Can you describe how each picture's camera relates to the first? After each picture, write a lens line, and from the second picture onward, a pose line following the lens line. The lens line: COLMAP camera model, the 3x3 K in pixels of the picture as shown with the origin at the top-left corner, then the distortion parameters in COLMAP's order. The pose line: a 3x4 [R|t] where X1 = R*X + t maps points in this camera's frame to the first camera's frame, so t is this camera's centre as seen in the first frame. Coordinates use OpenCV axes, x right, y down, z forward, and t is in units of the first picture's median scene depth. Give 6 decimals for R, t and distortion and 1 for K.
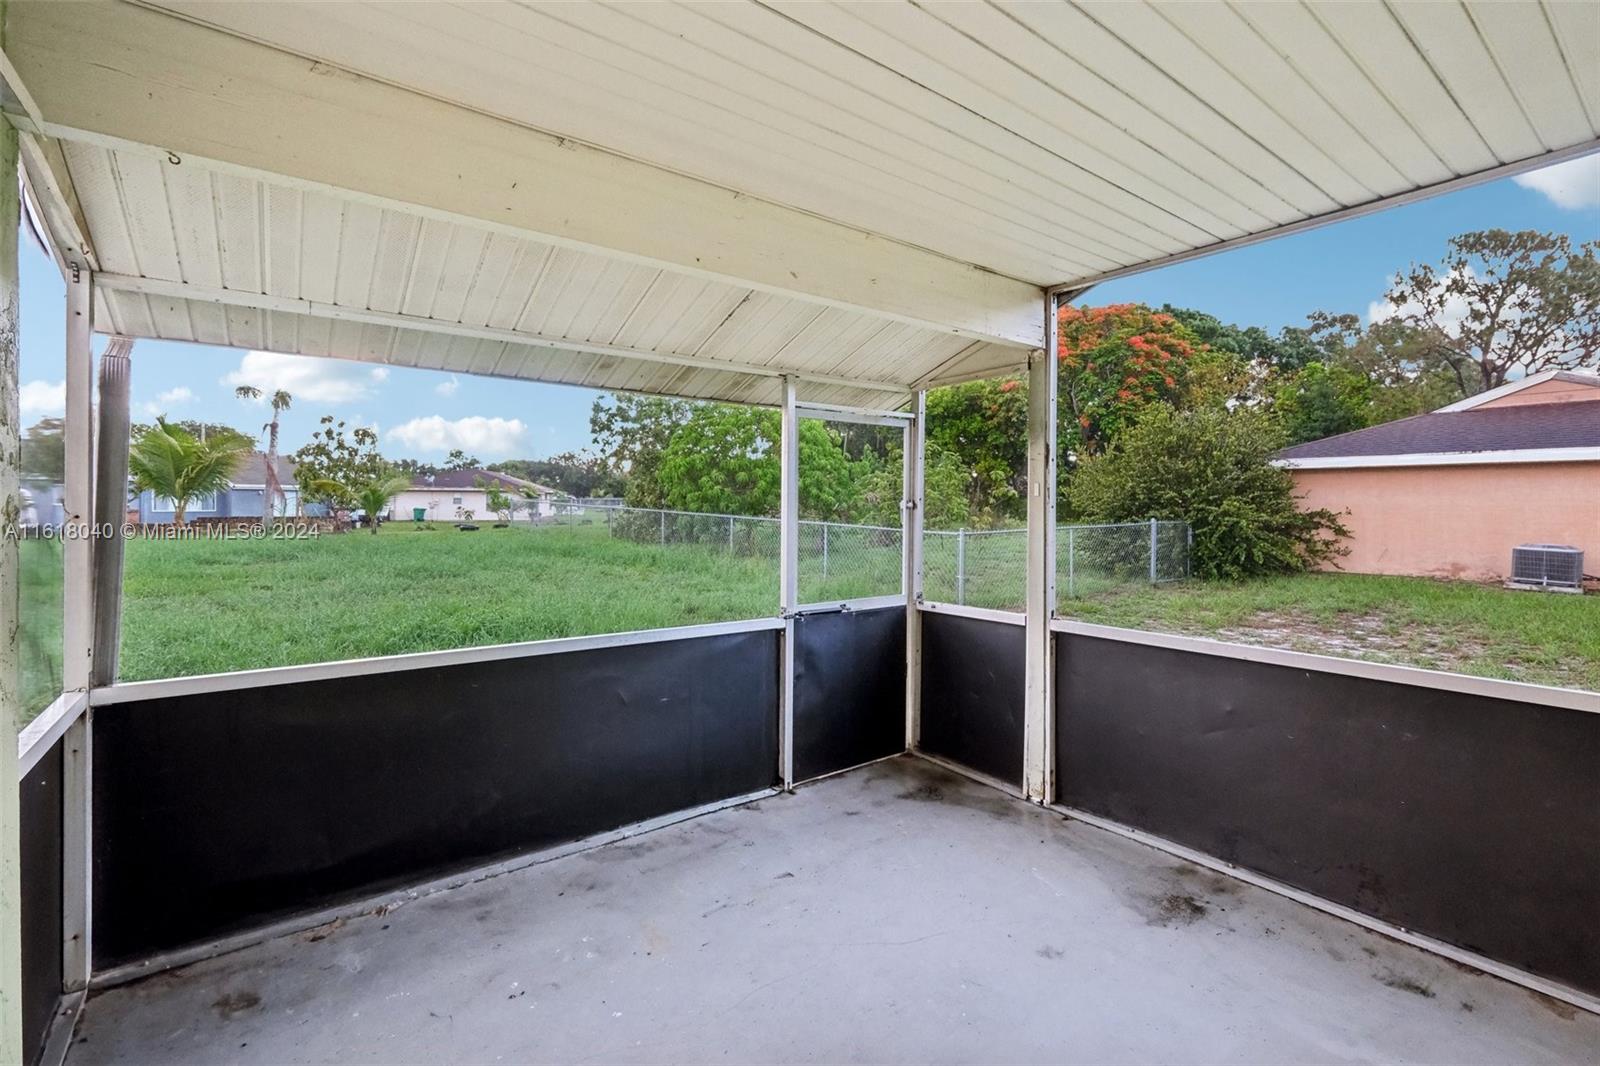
lens RADIAL K [[707.5, 0, 798.3], [0, 707.5, 499.7], [0, 0, 1]] dist [0.001365, 0.000562]
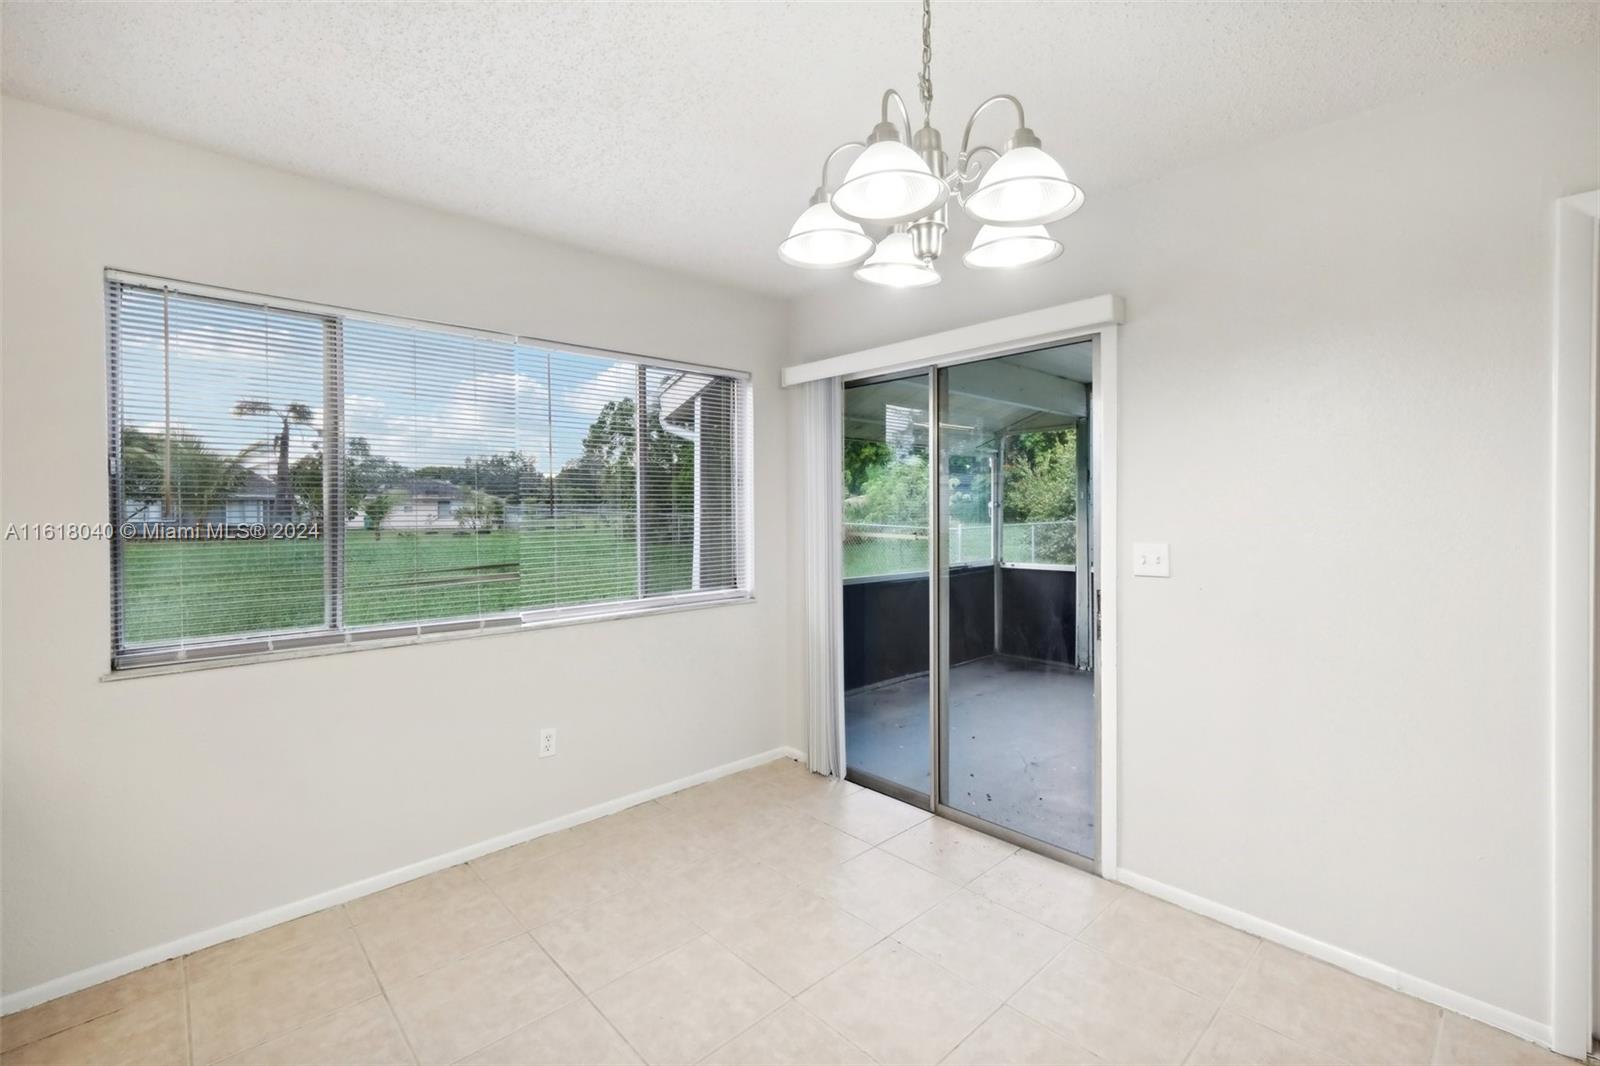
lens RADIAL K [[698.0, 0, 803.8], [0, 698.0, 506.7], [0, 0, 1]] dist [-0.002461, -0.000255]
pose [[0.992320, -0.009660, 0.123318, -0.143896], [0.009552, 0.999953, 0.001469, 0.001656], [-0.123327, -0.000280, 0.992366, -0.165329]]
